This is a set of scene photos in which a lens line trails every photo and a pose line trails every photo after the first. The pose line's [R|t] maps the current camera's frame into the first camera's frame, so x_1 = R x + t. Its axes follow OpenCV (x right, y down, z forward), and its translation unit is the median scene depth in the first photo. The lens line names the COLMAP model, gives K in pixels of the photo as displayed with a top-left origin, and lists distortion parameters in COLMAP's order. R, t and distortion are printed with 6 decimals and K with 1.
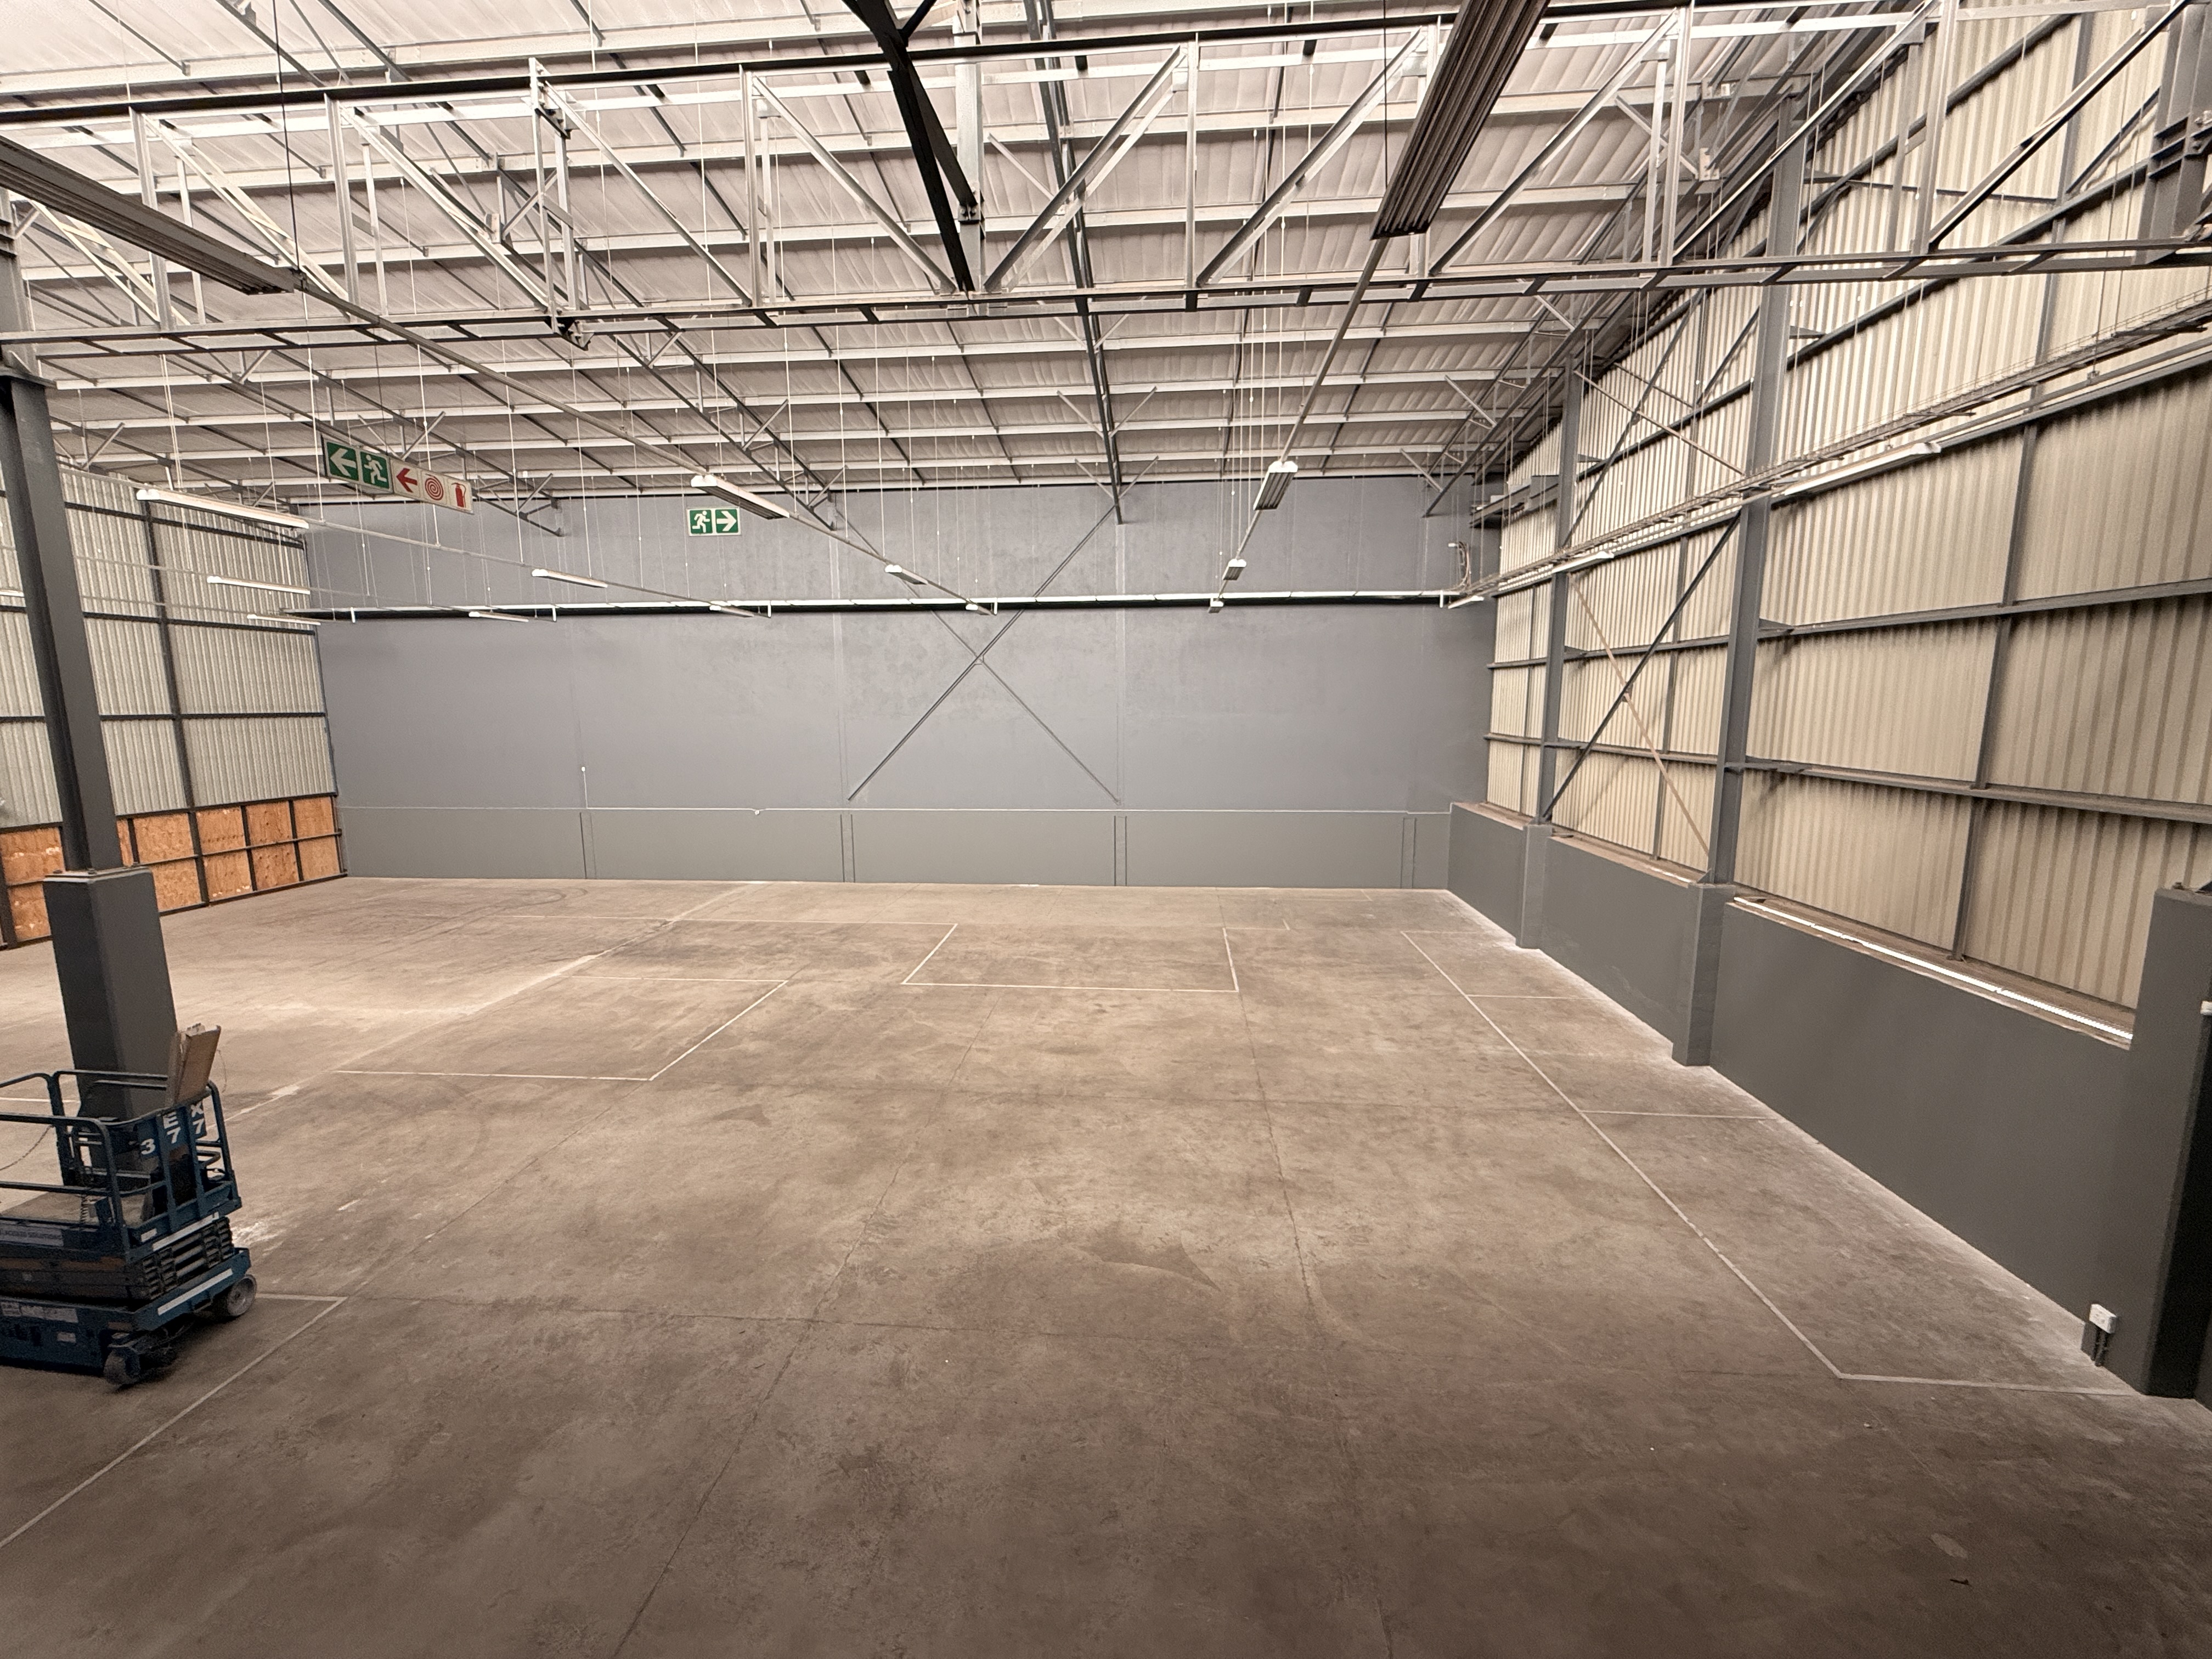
lens RADIAL K [[884.0, 0, 1106.8], [0, 884.0, 828.7], [0, 0, 1]] dist [0.000553, 0.000136]
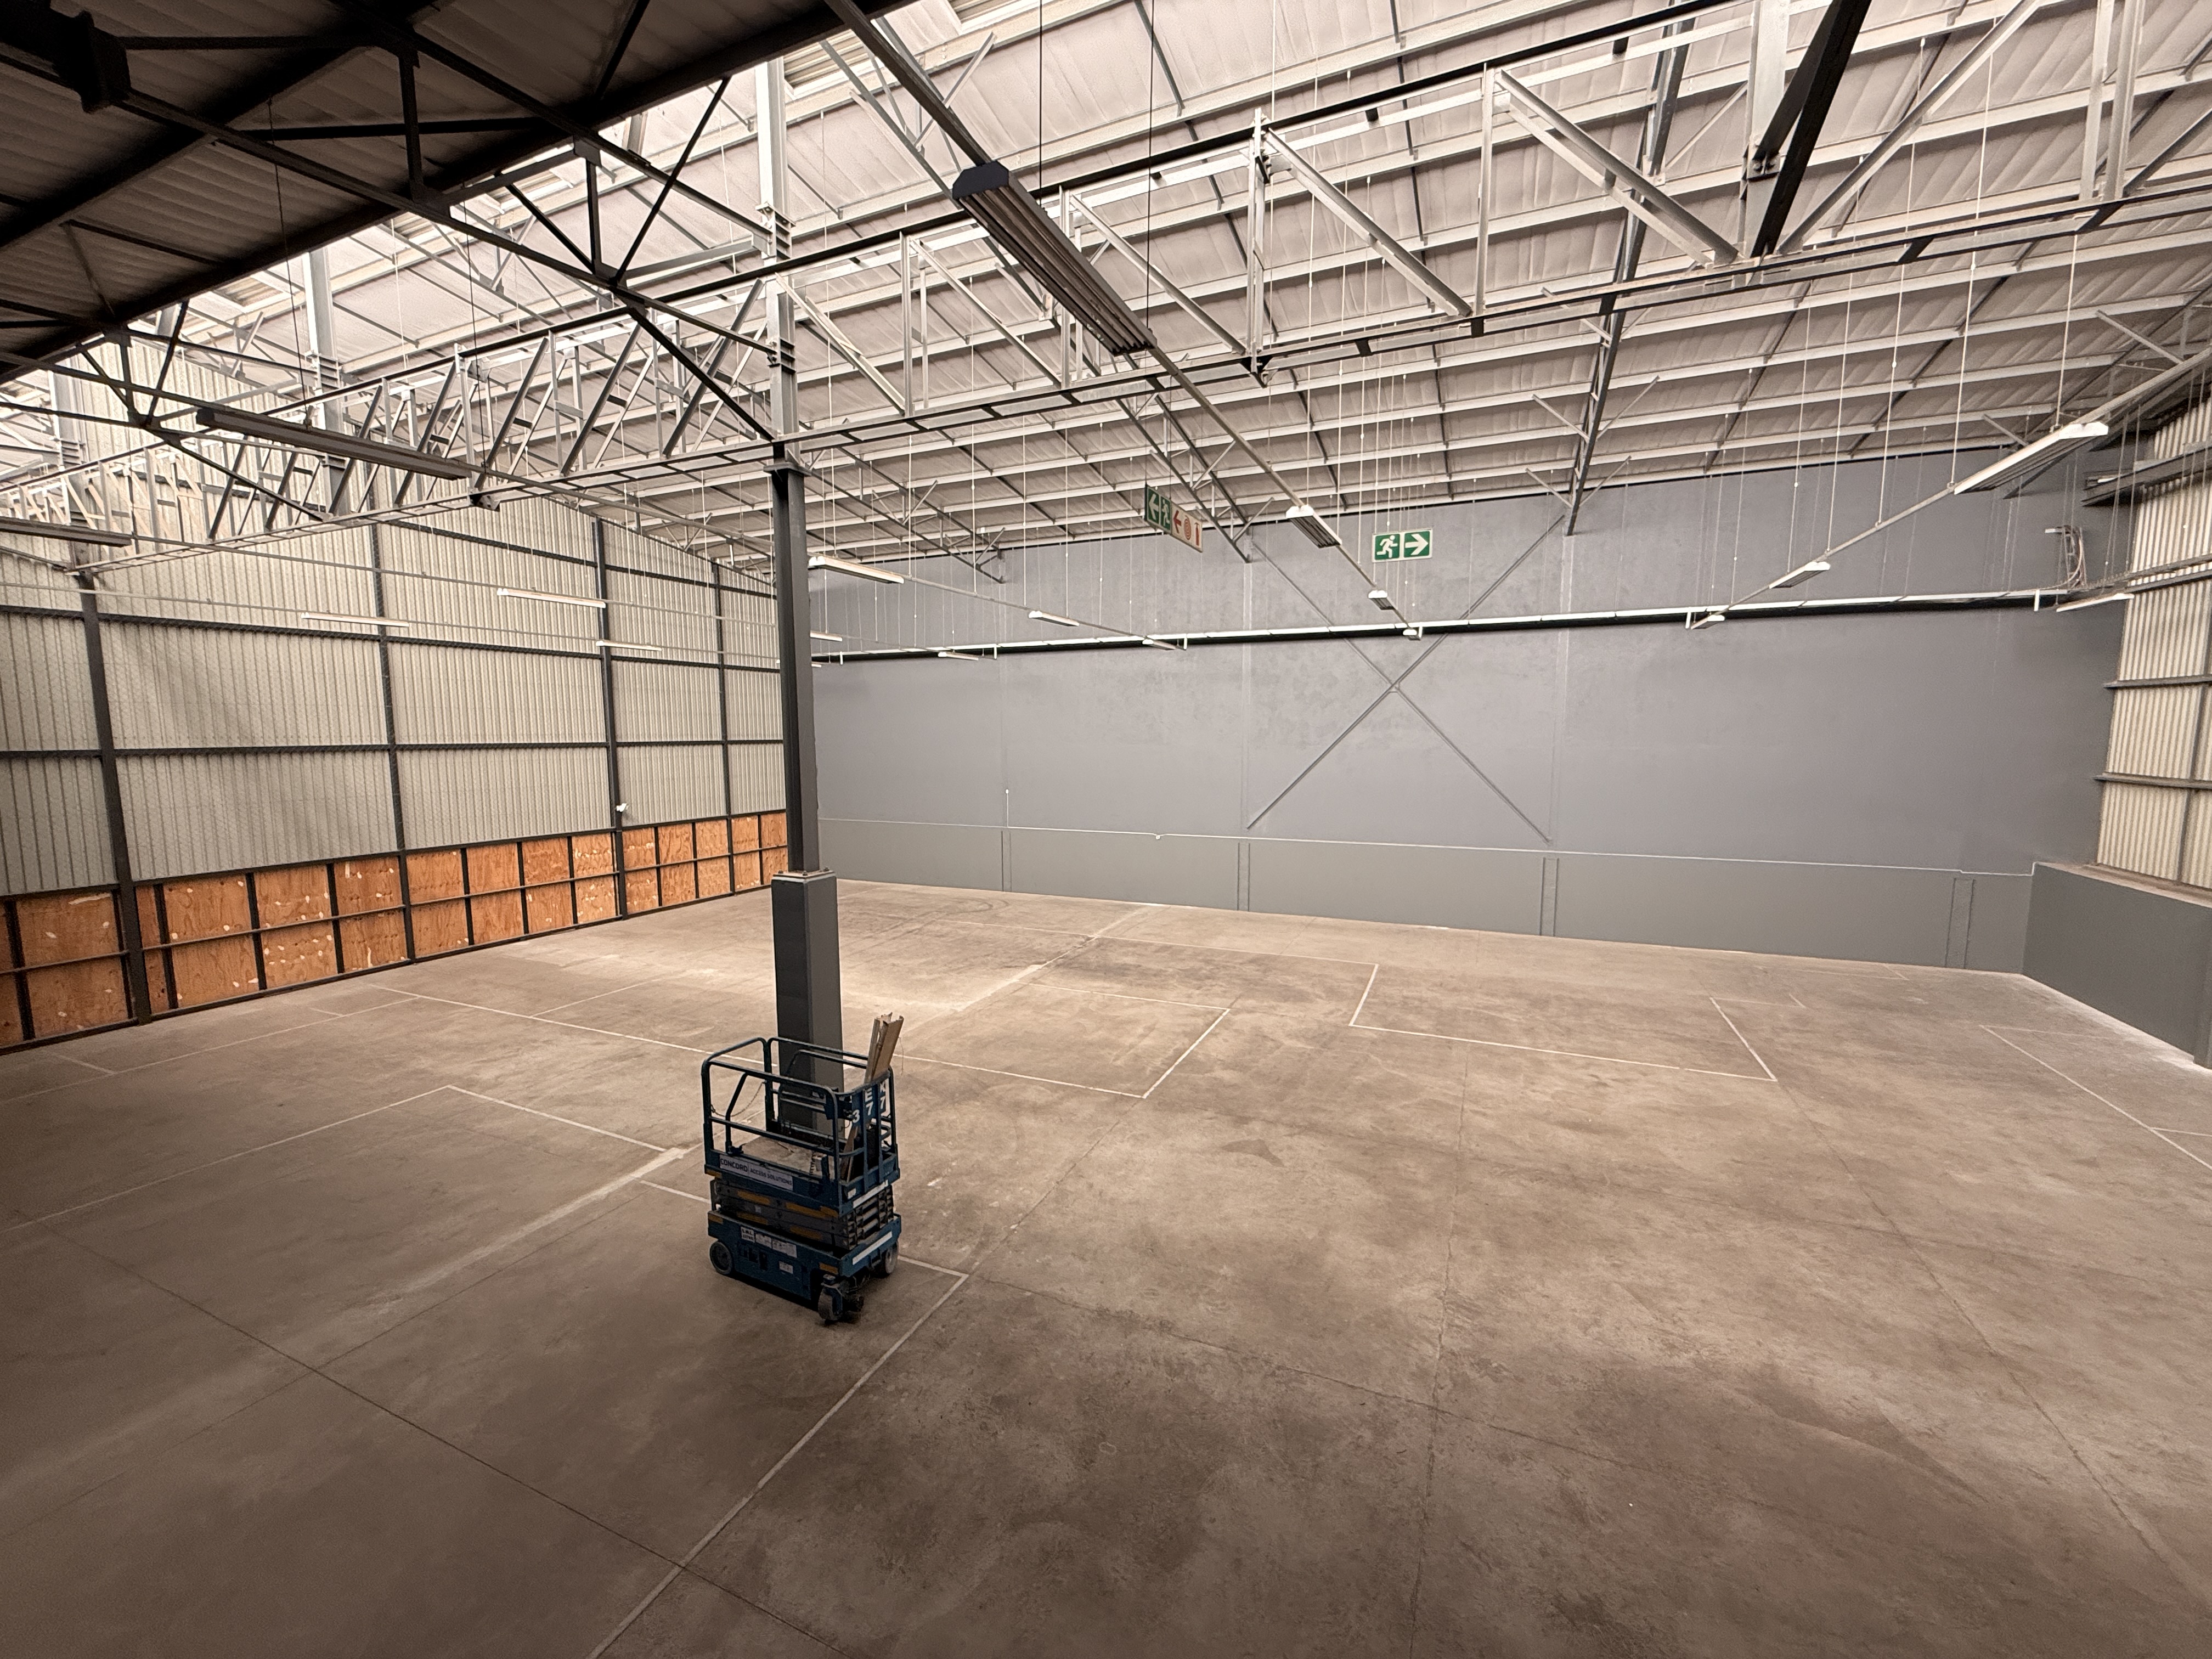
lens RADIAL K [[884.0, 0, 1103.5], [0, 884.0, 829.4], [0, 0, 1]] dist [0.000553, 0.000136]
pose [[0.942712, 0.038040, -0.331433, -0.201196], [-0.048218, 0.998583, -0.022539, -0.002074], [0.330105, 0.037228, 0.943210, 0.001900]]
